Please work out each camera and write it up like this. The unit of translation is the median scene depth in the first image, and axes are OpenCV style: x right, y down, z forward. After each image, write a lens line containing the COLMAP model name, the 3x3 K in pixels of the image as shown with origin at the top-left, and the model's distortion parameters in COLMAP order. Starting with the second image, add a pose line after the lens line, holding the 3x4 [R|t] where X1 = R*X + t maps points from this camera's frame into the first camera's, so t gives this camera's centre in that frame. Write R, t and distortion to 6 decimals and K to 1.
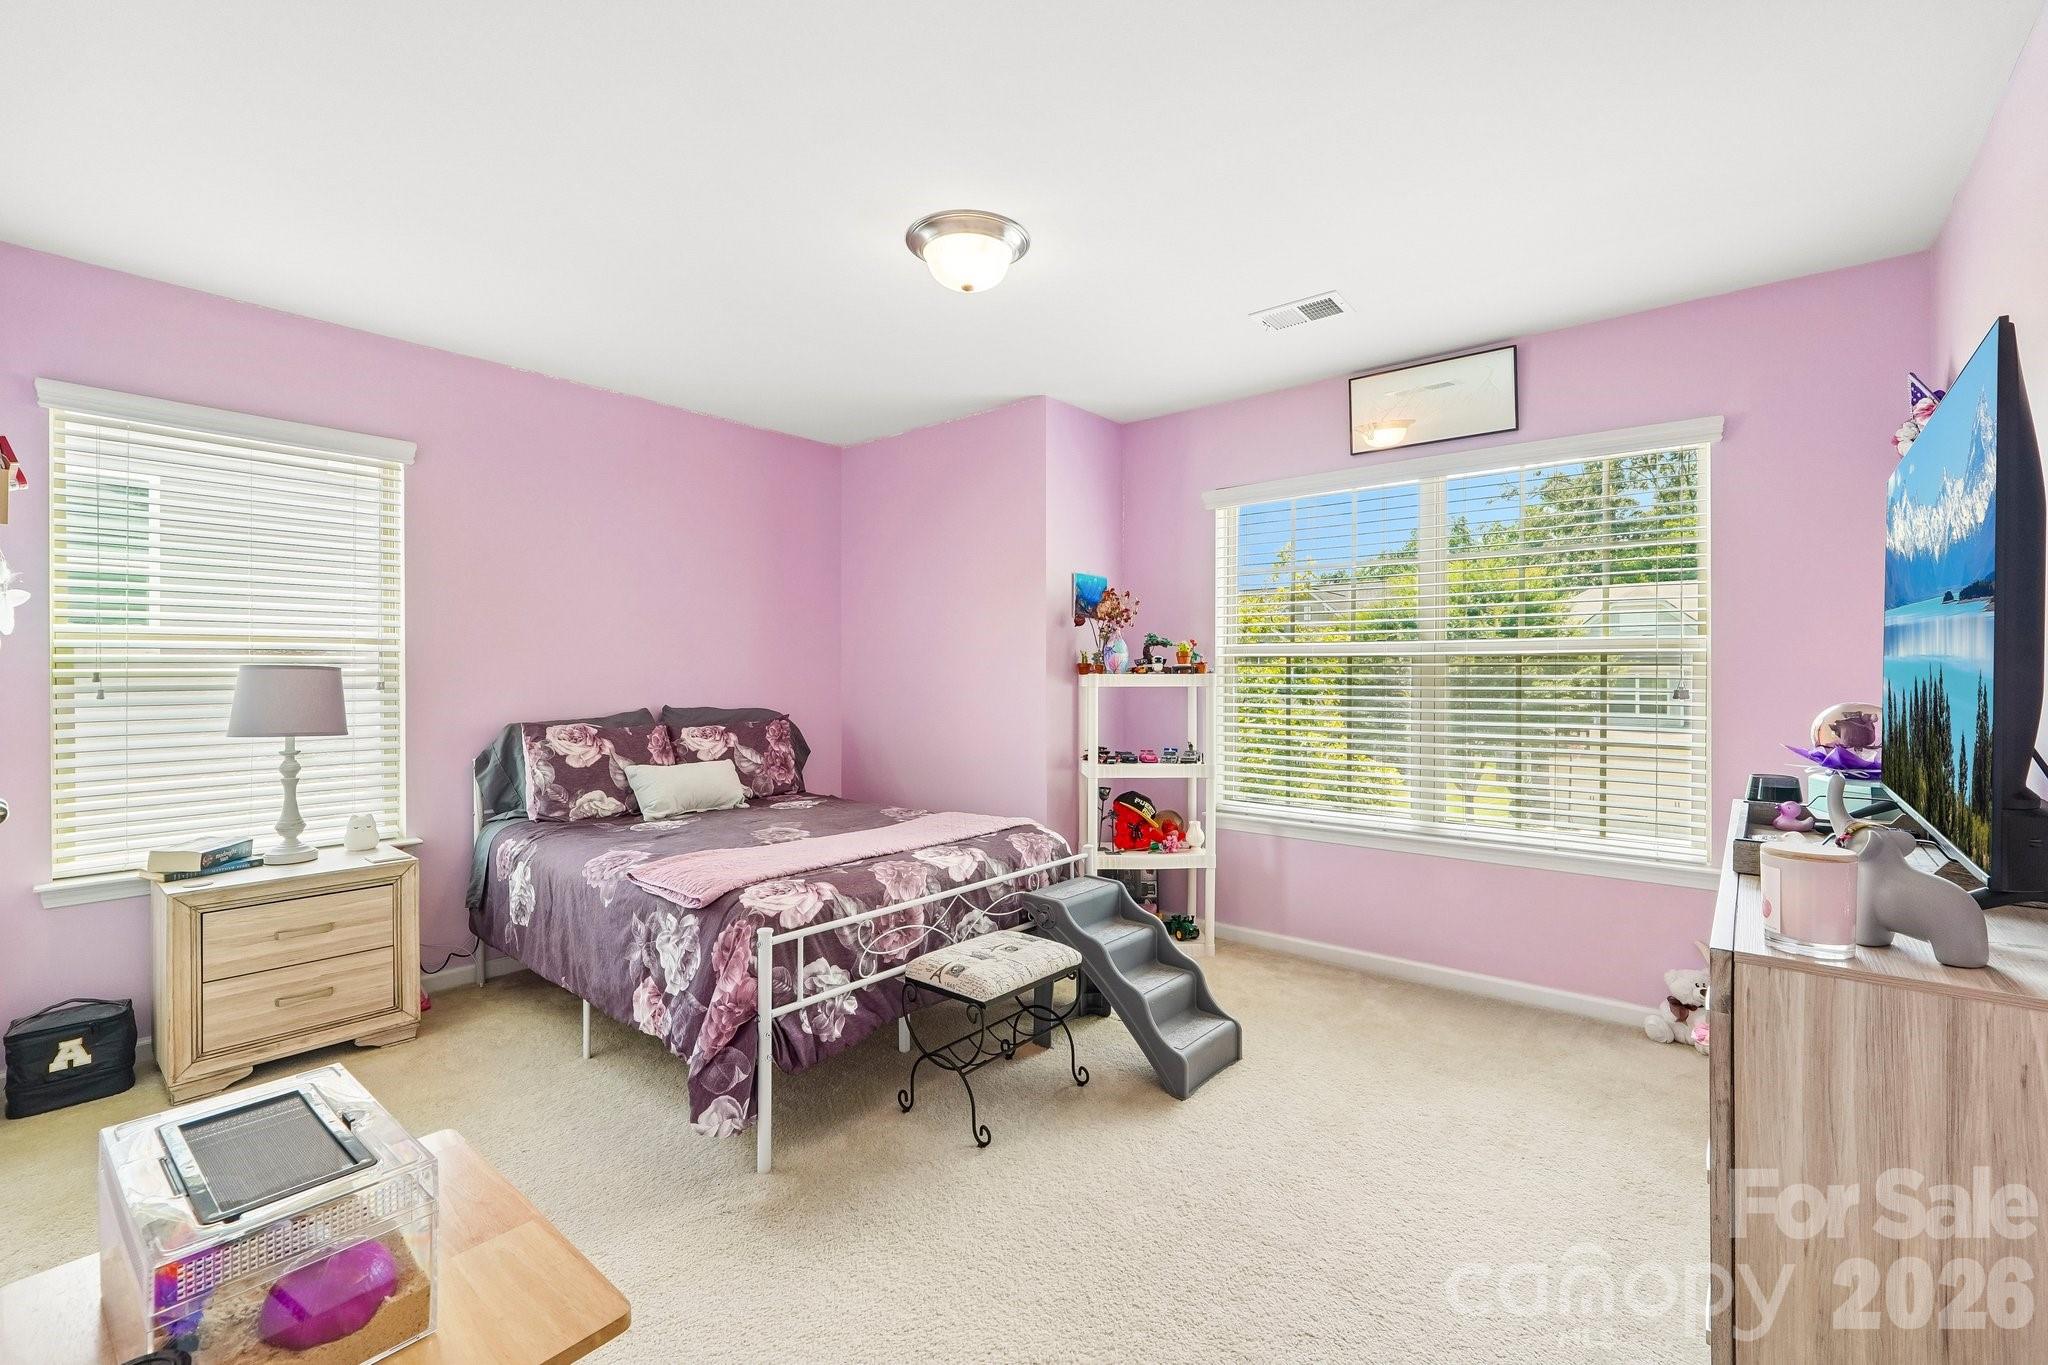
lens RADIAL K [[874.2, 0, 1016.2], [0, 874.2, 674.0], [0, 0, 1]] dist [-0.020968, 0.009122]
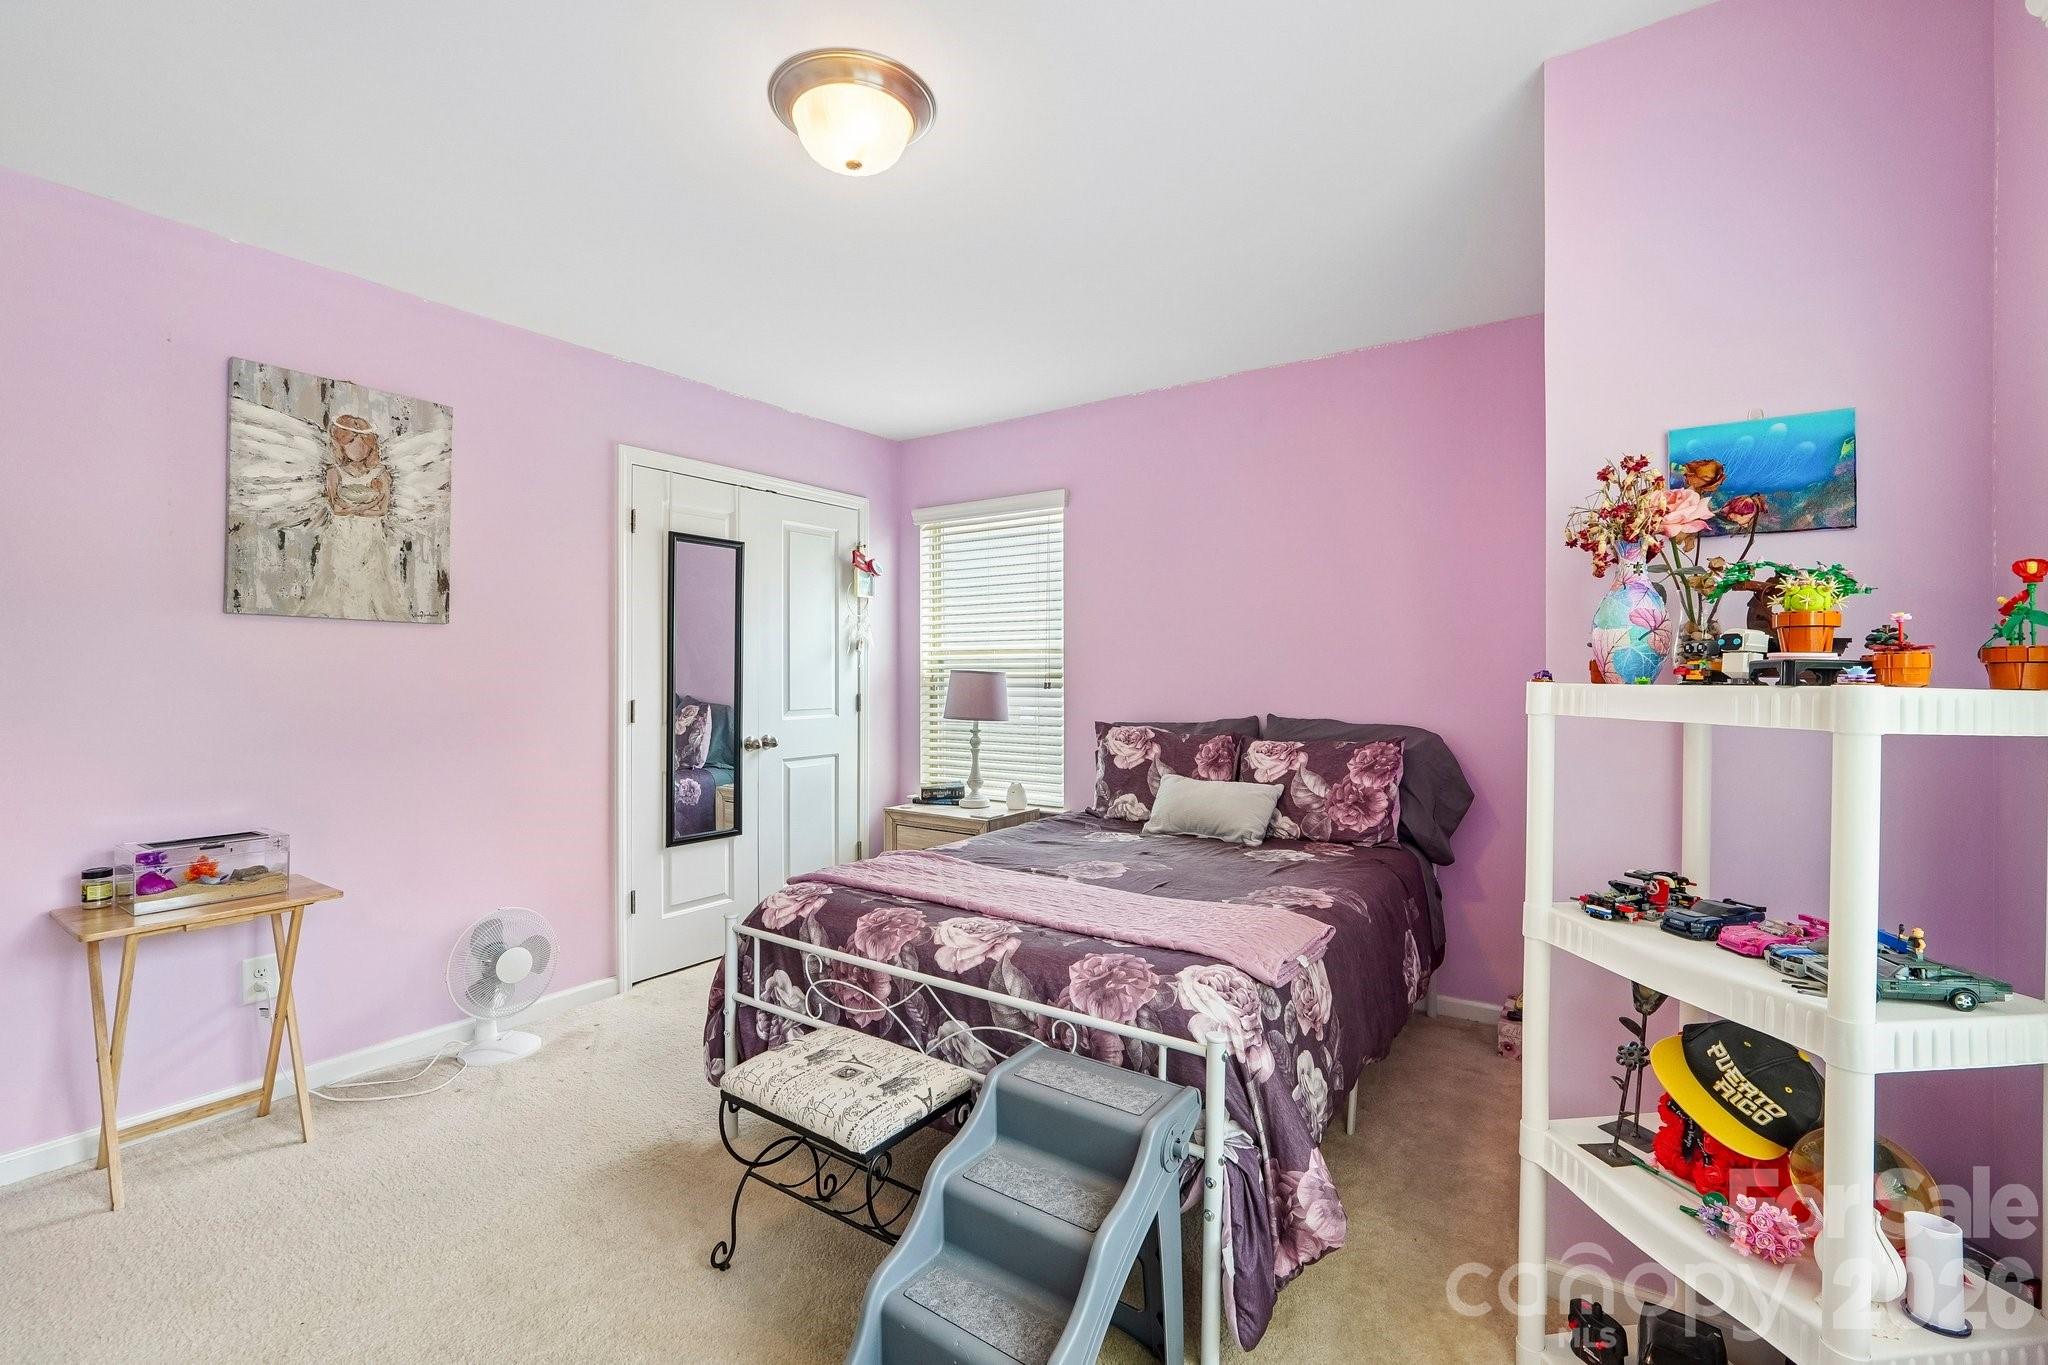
lens RADIAL K [[874.2, 0, 1016.2], [0, 874.2, 674.0], [0, 0, 1]] dist [-0.020968, 0.009122]
pose [[0.091184, 0.001609, -0.995833, 0.583208], [-0.004164, 0.999991, 0.001235, -0.005104], [0.995825, 0.004034, 0.091190, 0.891678]]
